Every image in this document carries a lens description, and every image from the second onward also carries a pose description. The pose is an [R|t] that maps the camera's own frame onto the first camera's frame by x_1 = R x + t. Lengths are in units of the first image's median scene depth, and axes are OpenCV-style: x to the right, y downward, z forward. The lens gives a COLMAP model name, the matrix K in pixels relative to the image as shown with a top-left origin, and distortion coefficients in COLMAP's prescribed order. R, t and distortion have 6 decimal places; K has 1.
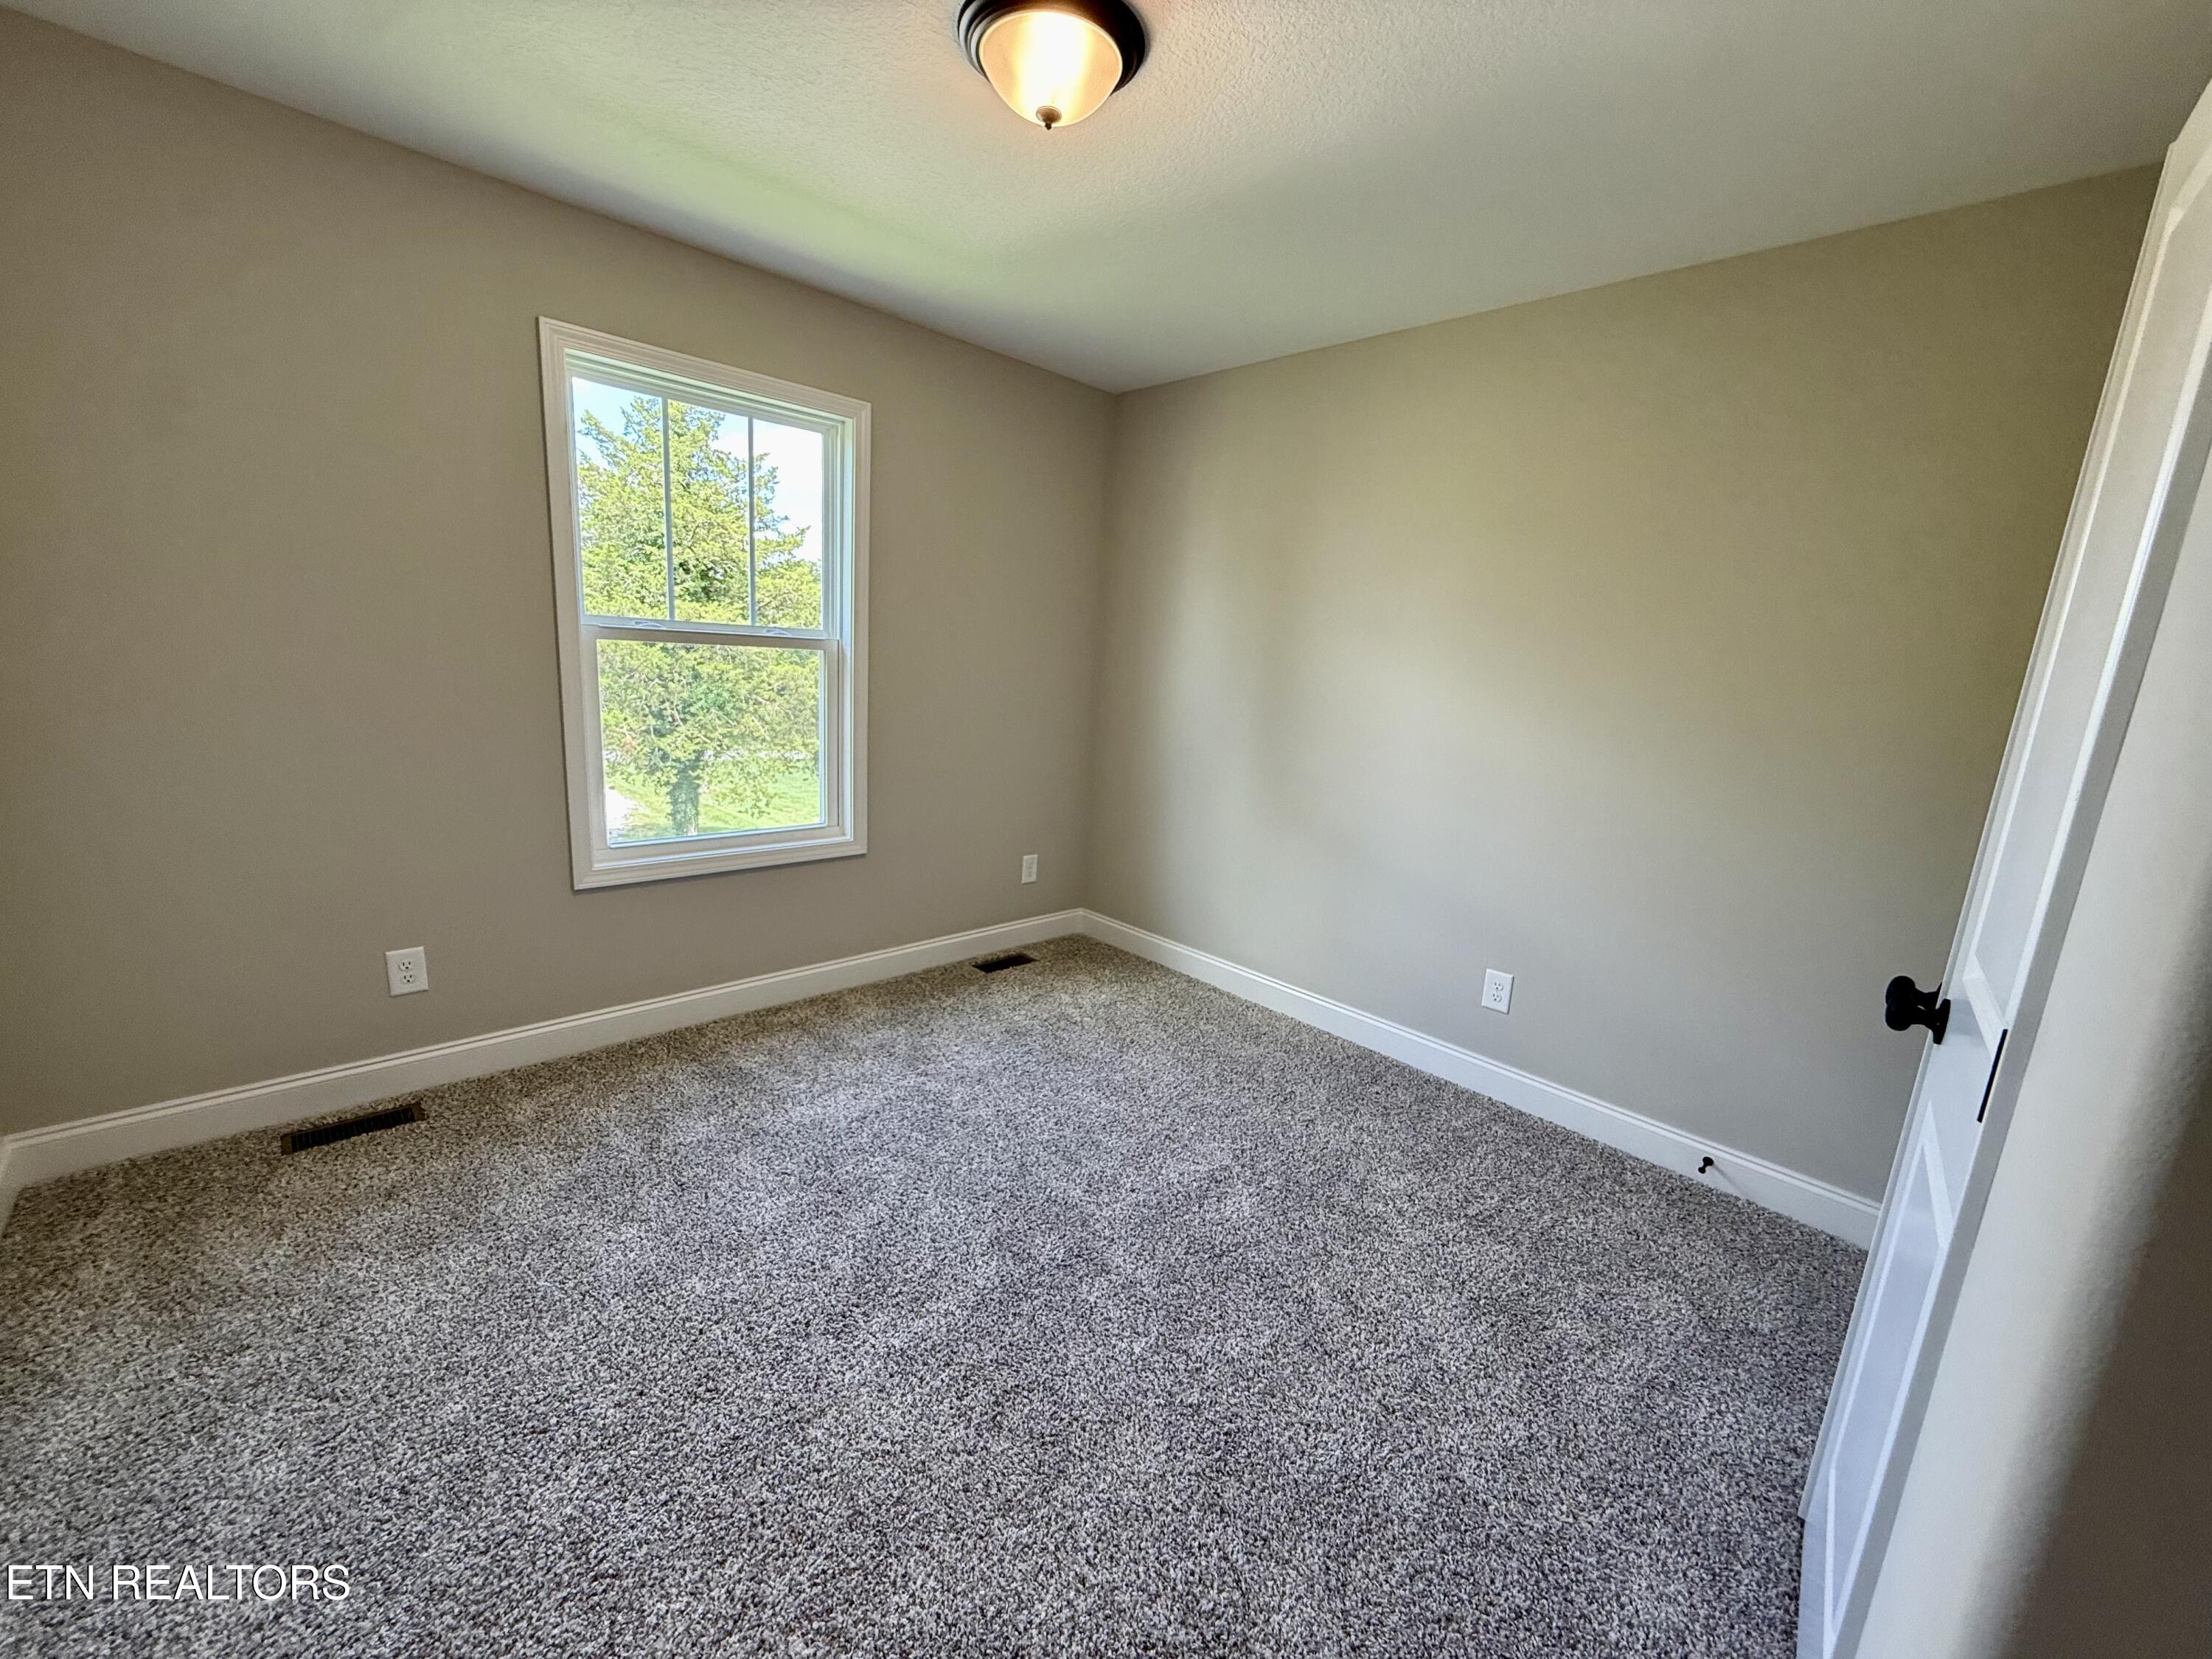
lens RADIAL K [[886.6, 0, 1098.6], [0, 886.6, 832.4], [0, 0, 1]] dist [-0.001400, -0.000169]
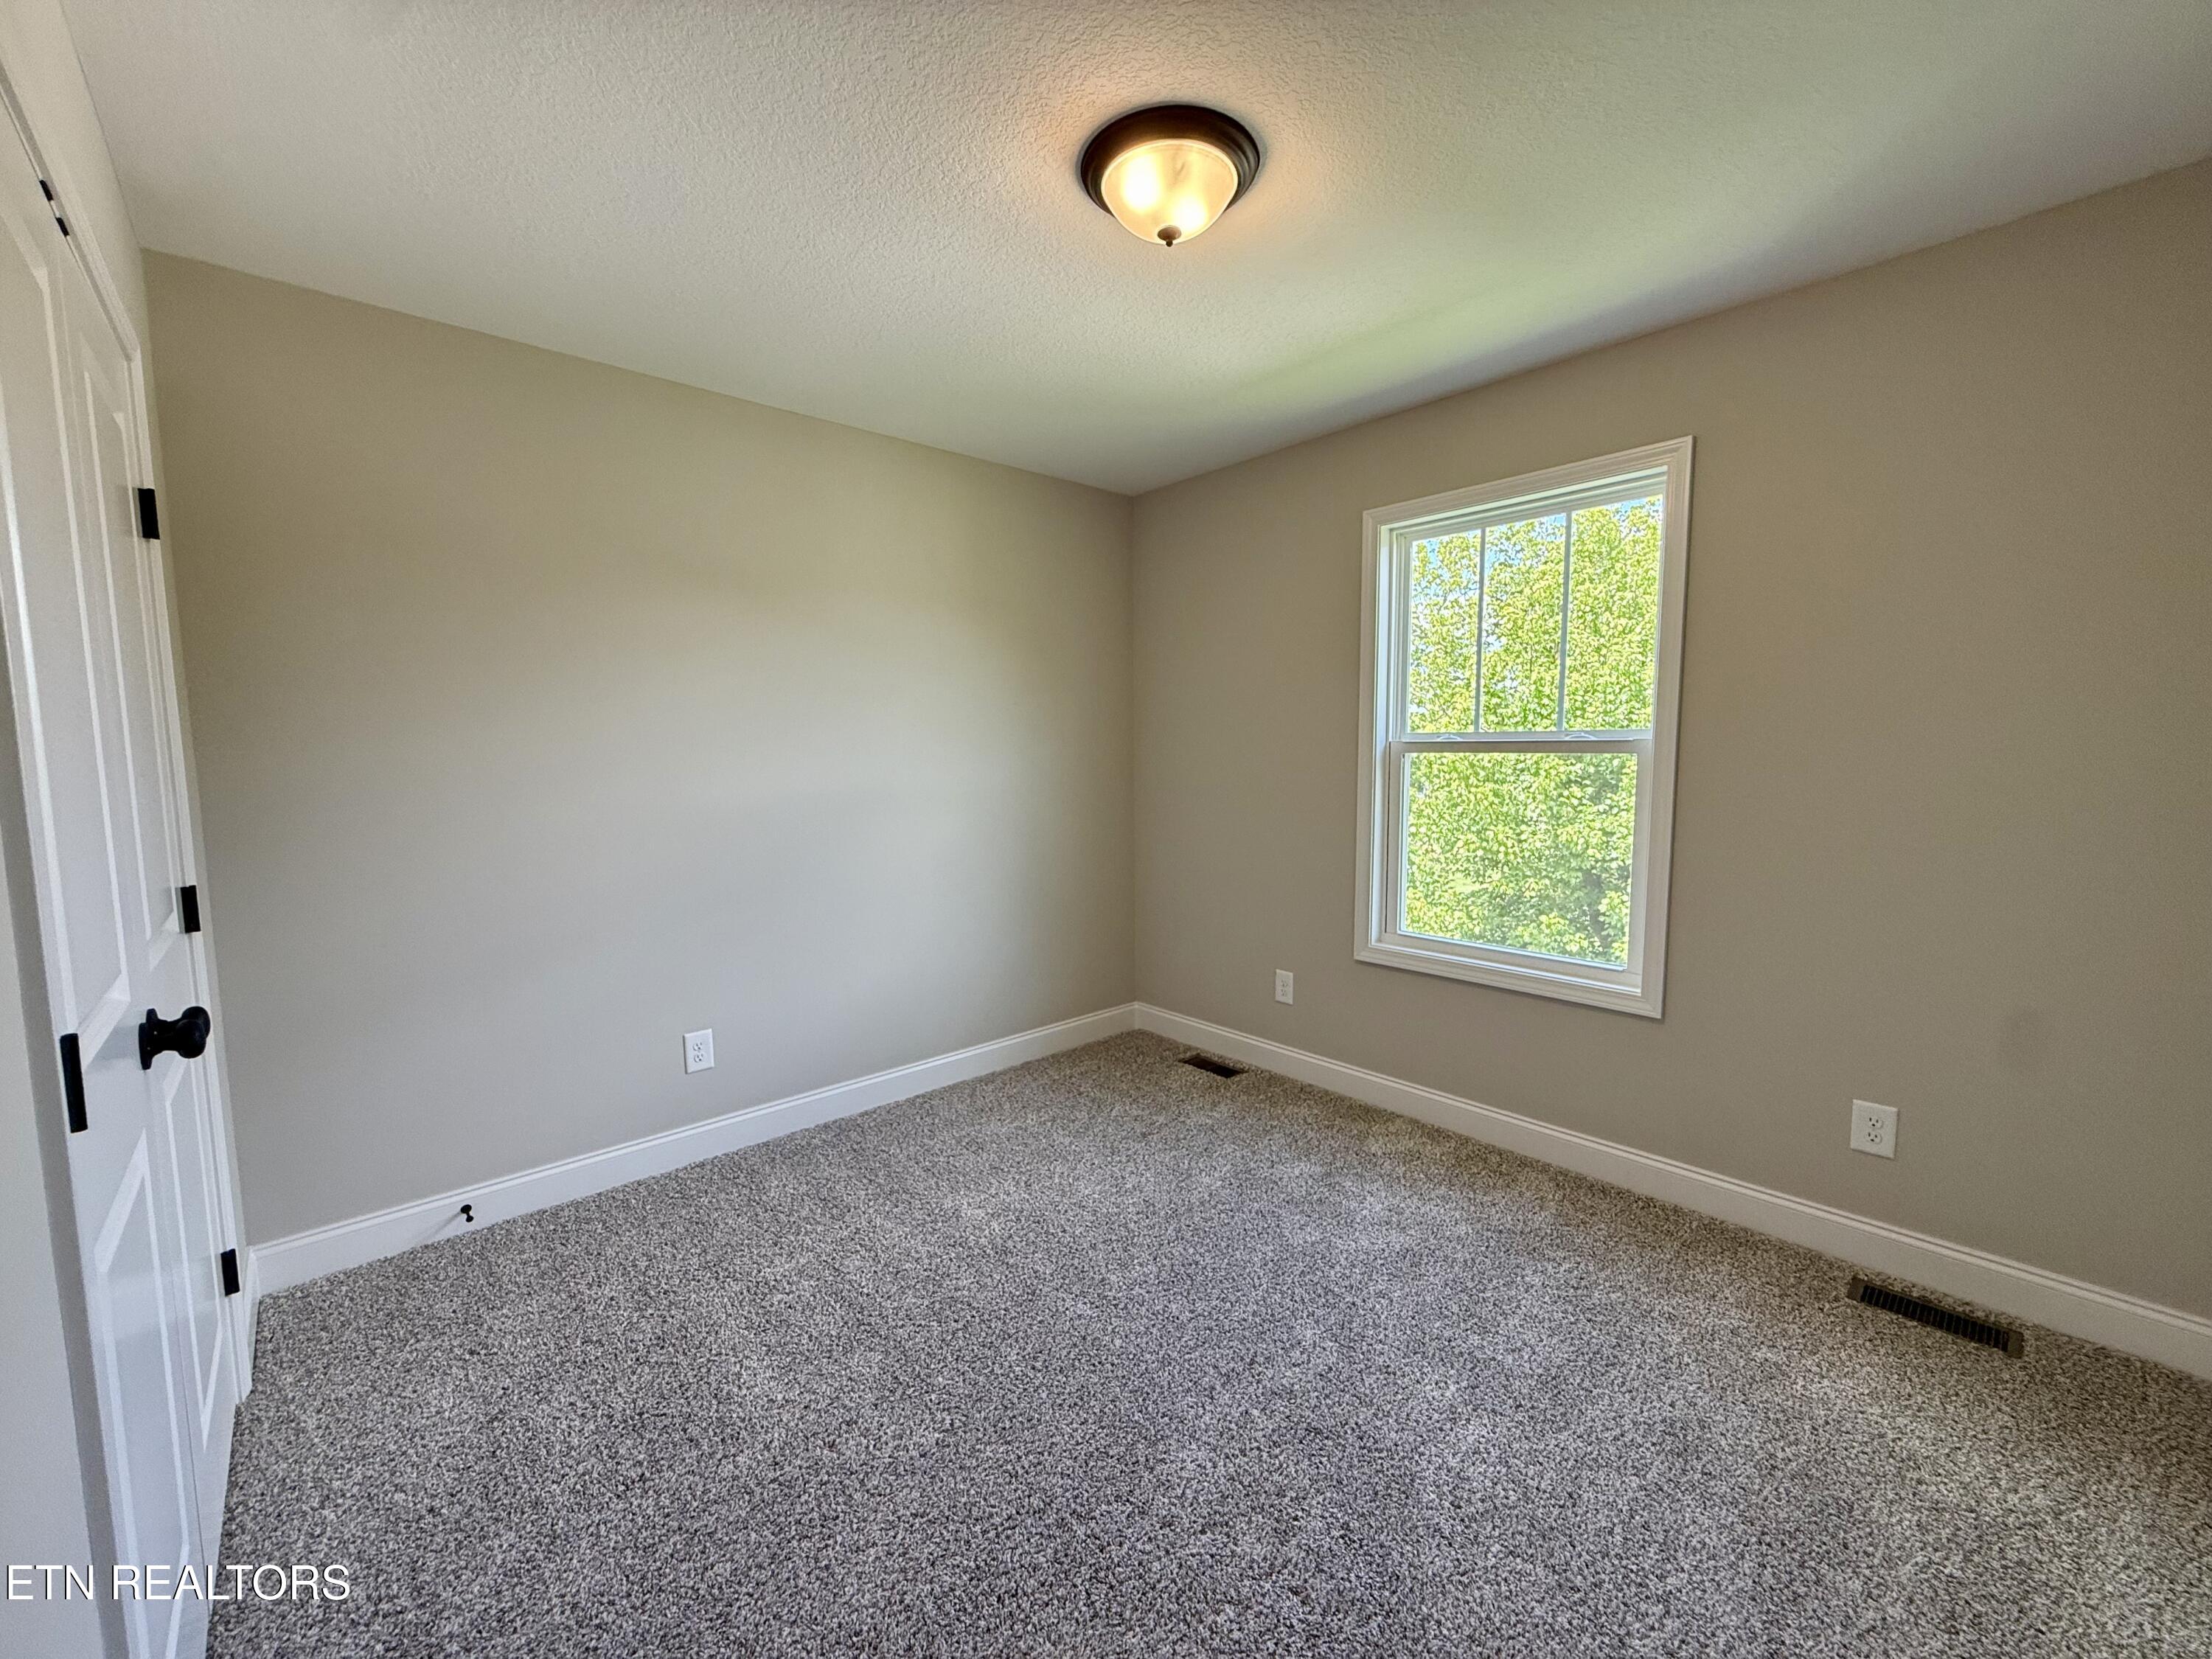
lens RADIAL K [[886.6, 0, 1098.6], [0, 886.6, 832.4], [0, 0, 1]] dist [-0.001400, -0.000169]
pose [[-0.041658, 0.032323, -0.998609, 0.611496], [-0.201511, 0.978666, 0.040084, -0.079468], [0.978600, 0.202901, -0.034256, 0.651990]]
